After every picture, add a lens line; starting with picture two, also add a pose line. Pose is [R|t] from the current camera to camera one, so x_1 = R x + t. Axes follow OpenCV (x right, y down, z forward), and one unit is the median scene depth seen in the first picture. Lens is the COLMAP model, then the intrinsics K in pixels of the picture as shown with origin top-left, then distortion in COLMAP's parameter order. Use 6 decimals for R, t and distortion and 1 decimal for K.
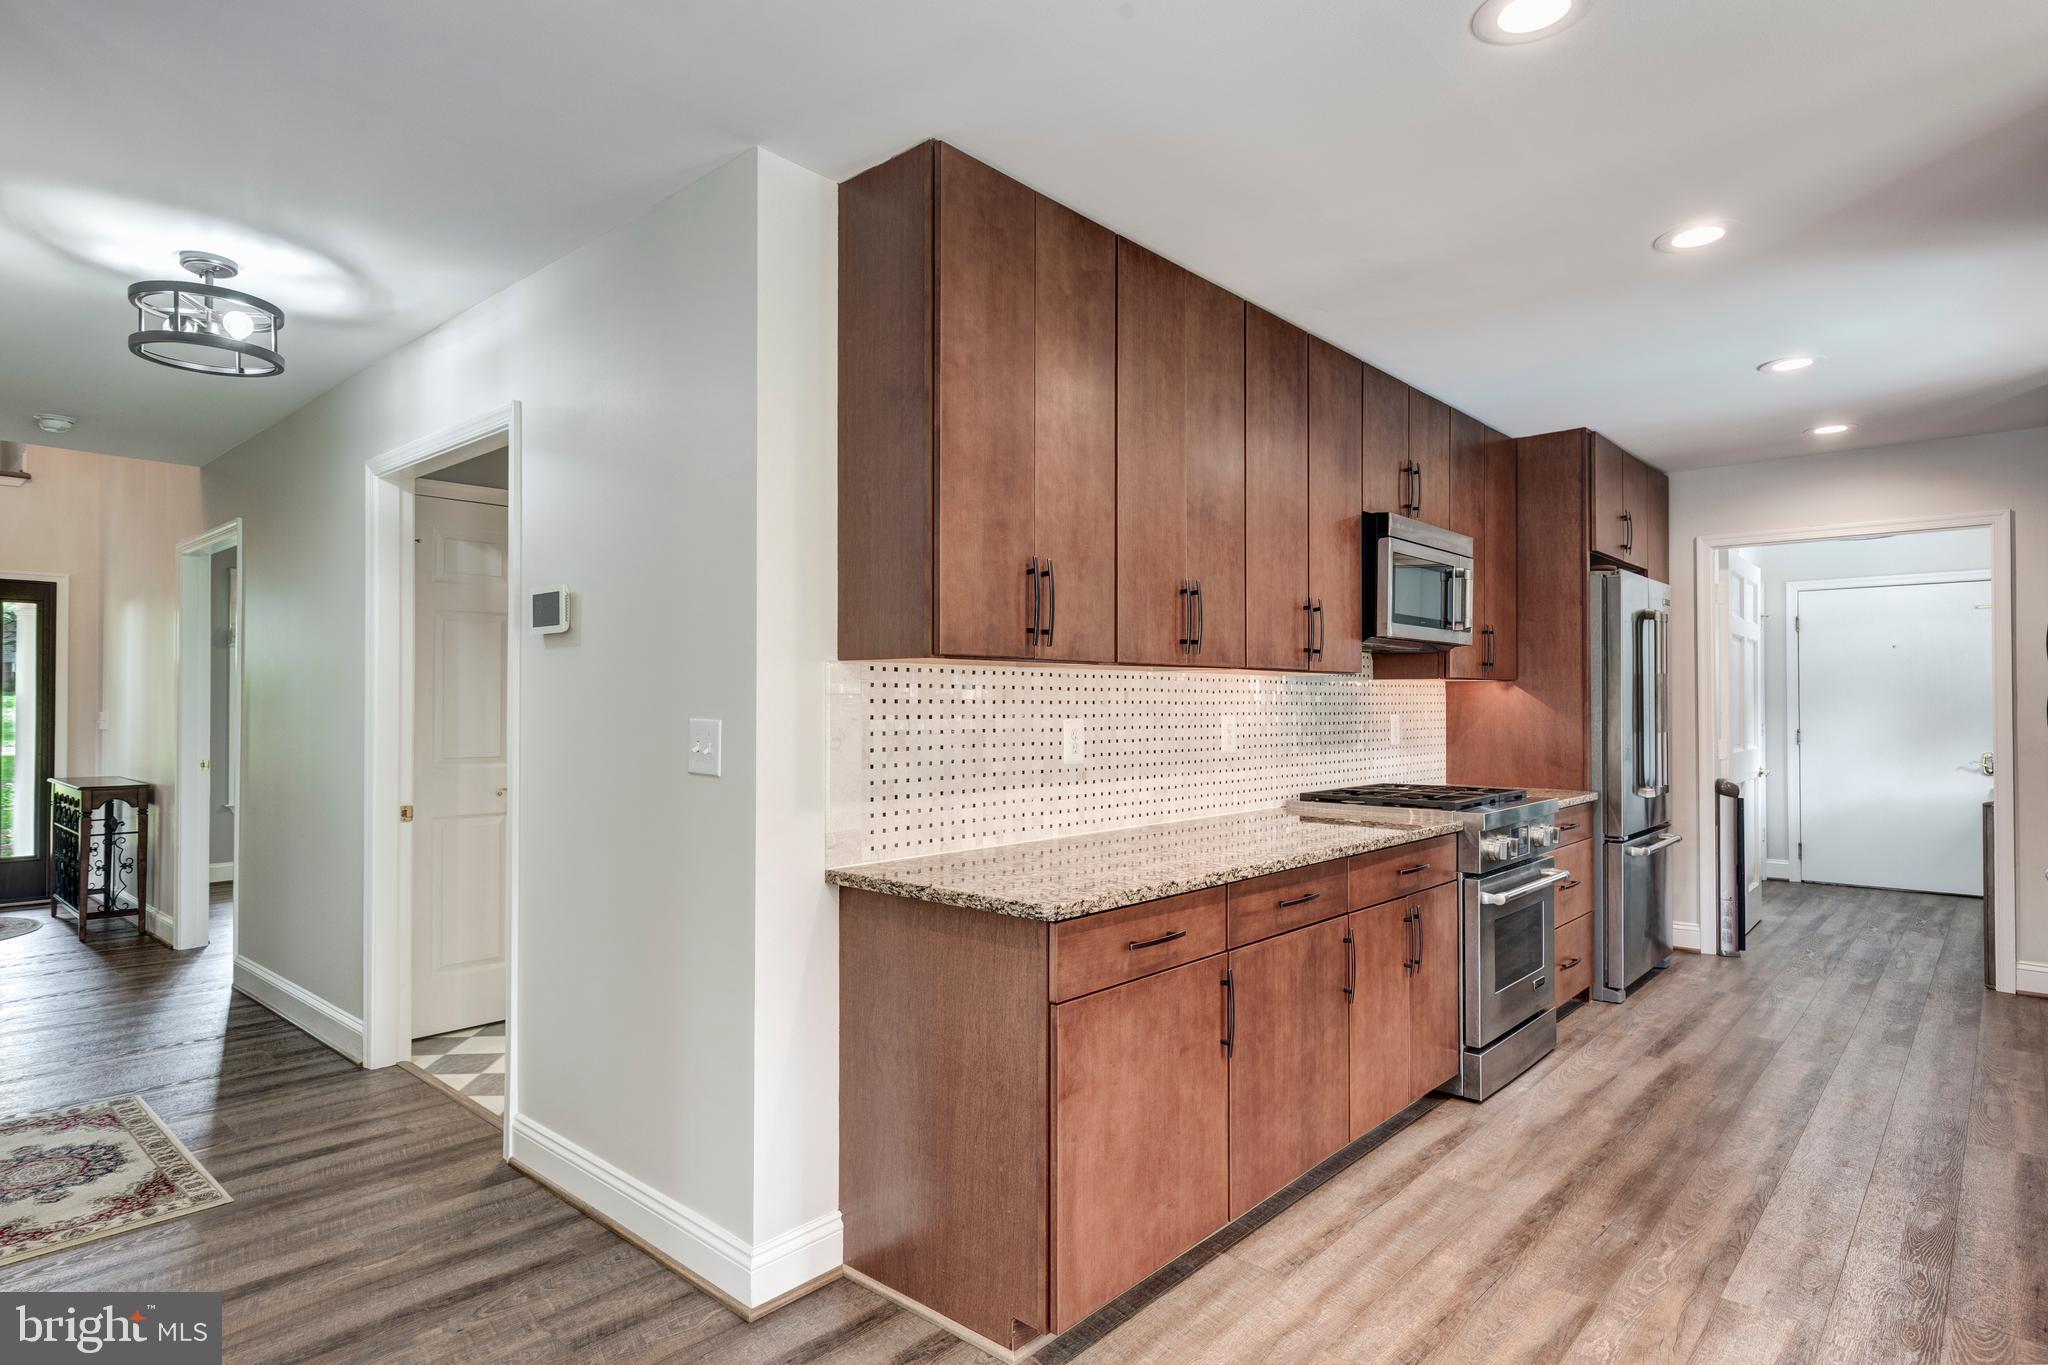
lens RADIAL K [[1107.2, 0, 1028.2], [0, 1107.2, 690.1], [0, 0, 1]] dist [0.002146, 0.002545]
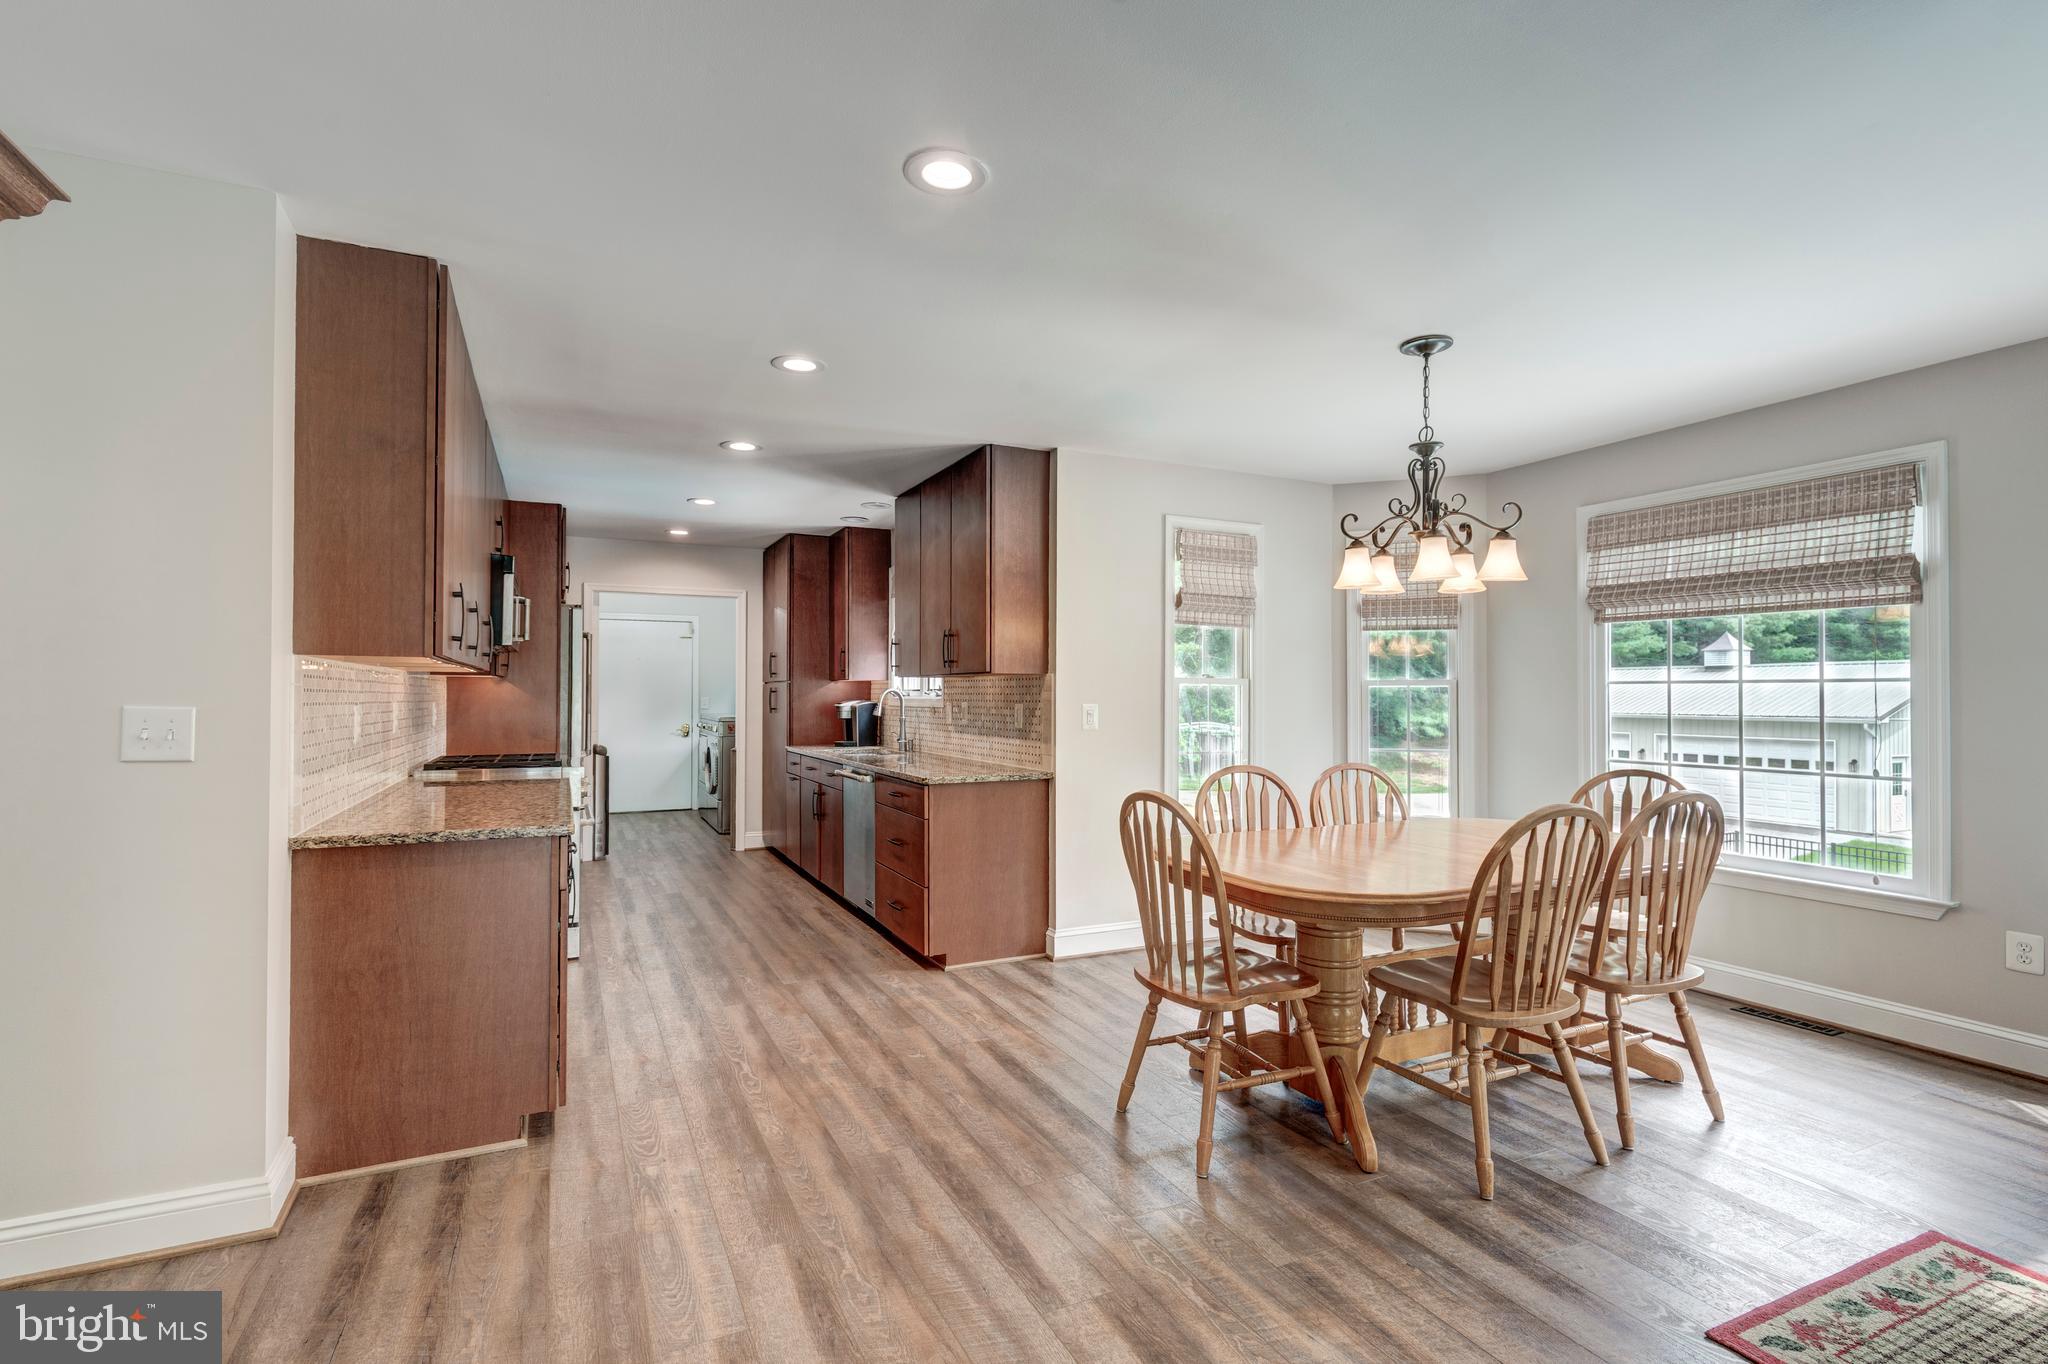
lens RADIAL K [[941.1, 0, 1027.3], [0, 941.1, 695.1], [0, 0, 1]] dist [0.010564, 0.000238]
pose [[0.378729, 0.002099, 0.925505, -0.537617], [-0.014698, 0.999885, 0.003747, 0.000169], [-0.925391, -0.015022, 0.378716, -0.045624]]
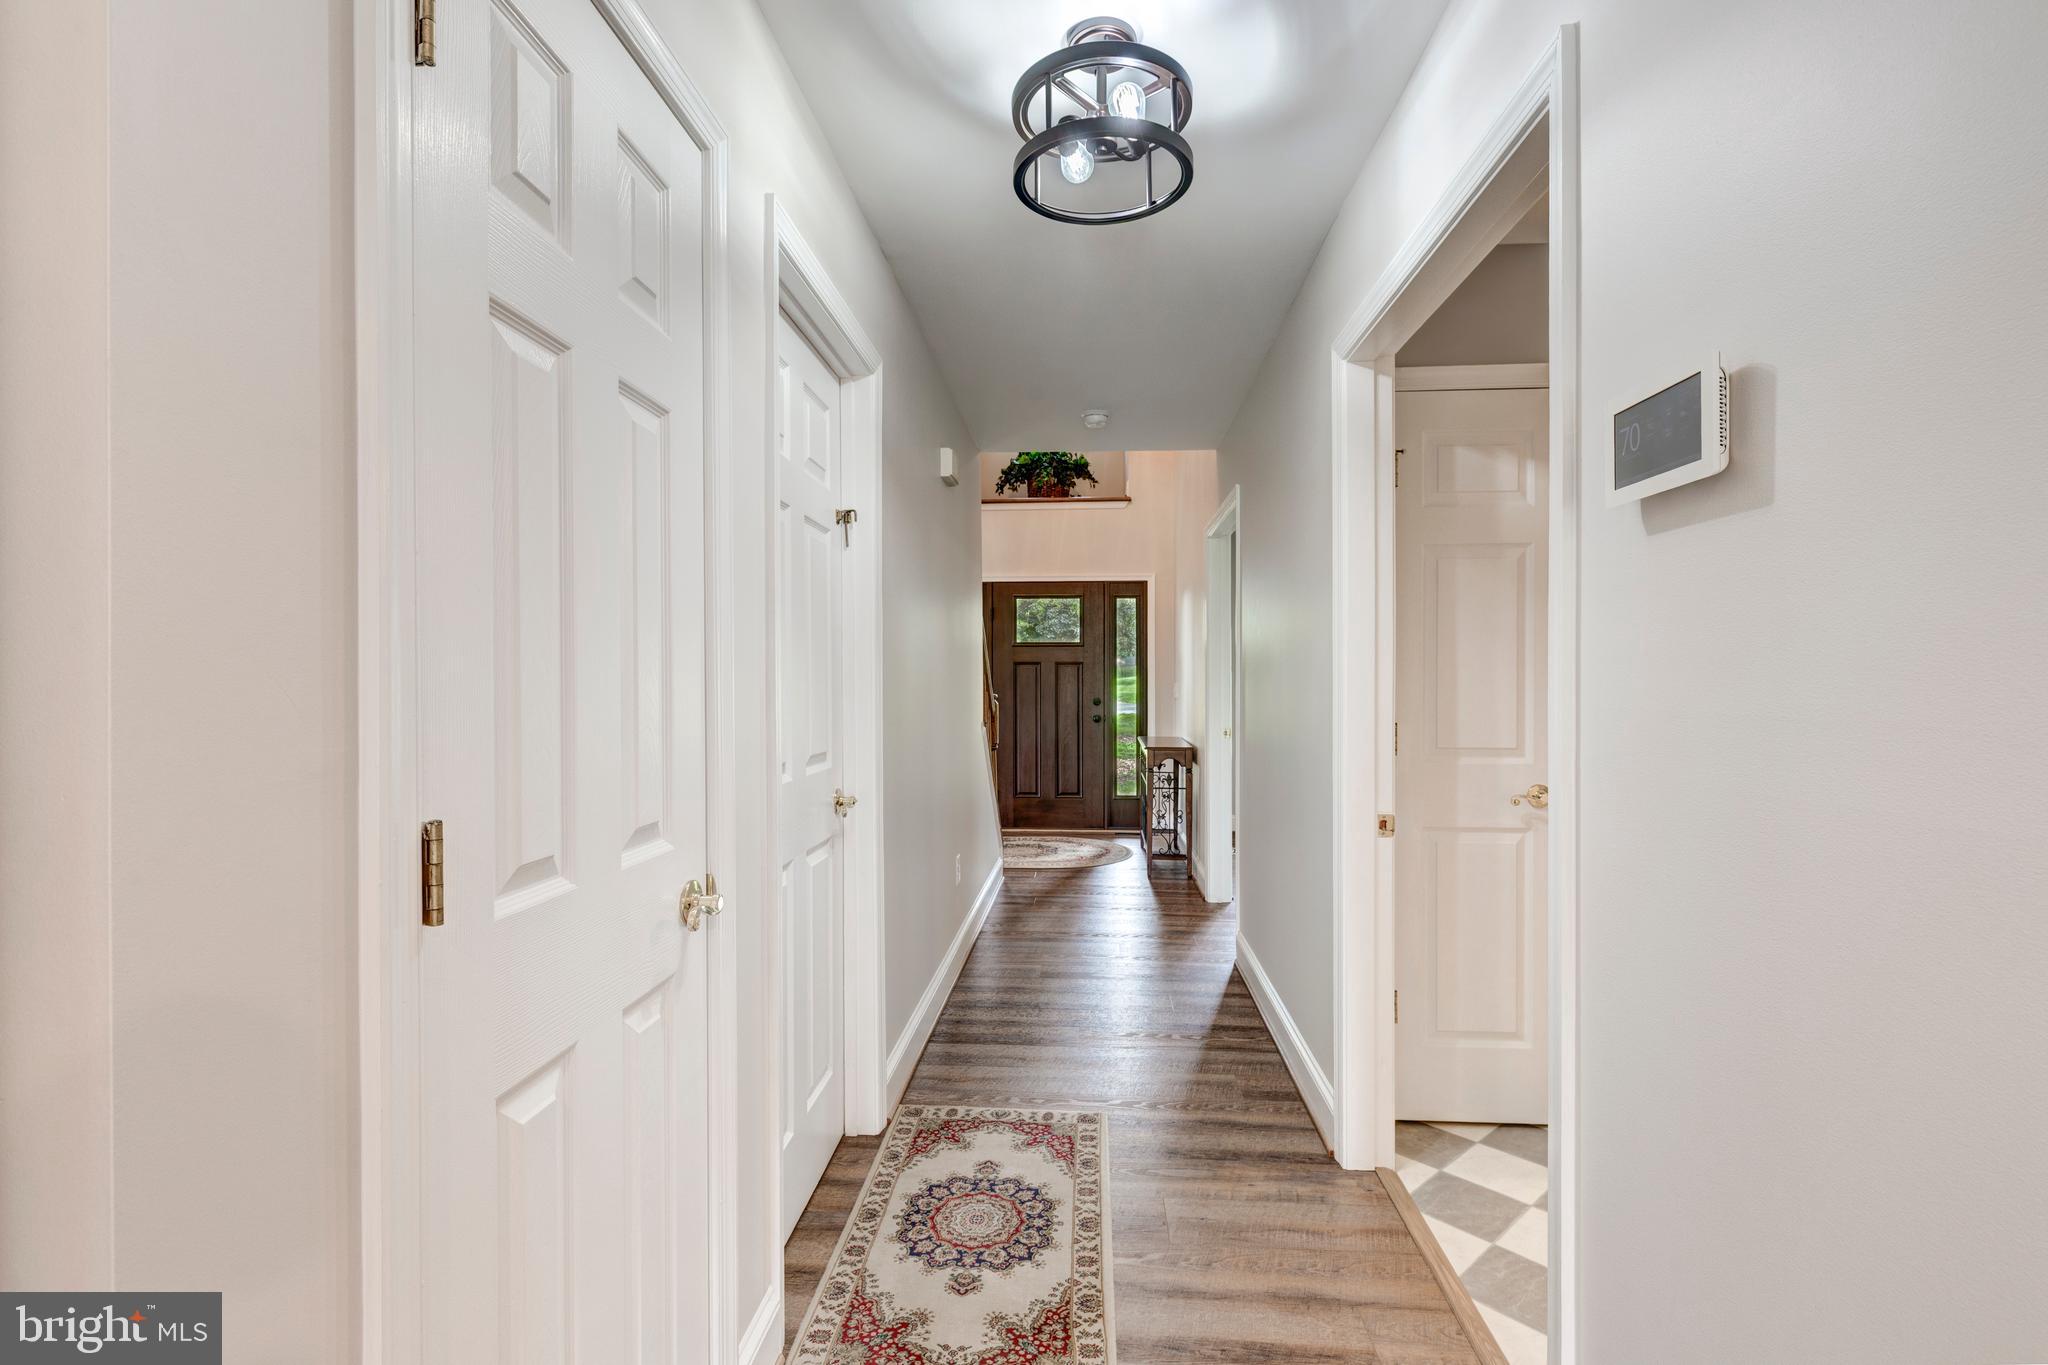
lens RADIAL K [[941.1, 0, 1017.0], [0, 941.1, 681.5], [0, 0, 1]] dist [0.010564, 0.000238]
pose [[0.607816, 0.003043, -0.794072, -0.233709], [0.009502, 0.999893, 0.011105, 0.009677], [0.794021, -0.014295, 0.607722, 0.465315]]
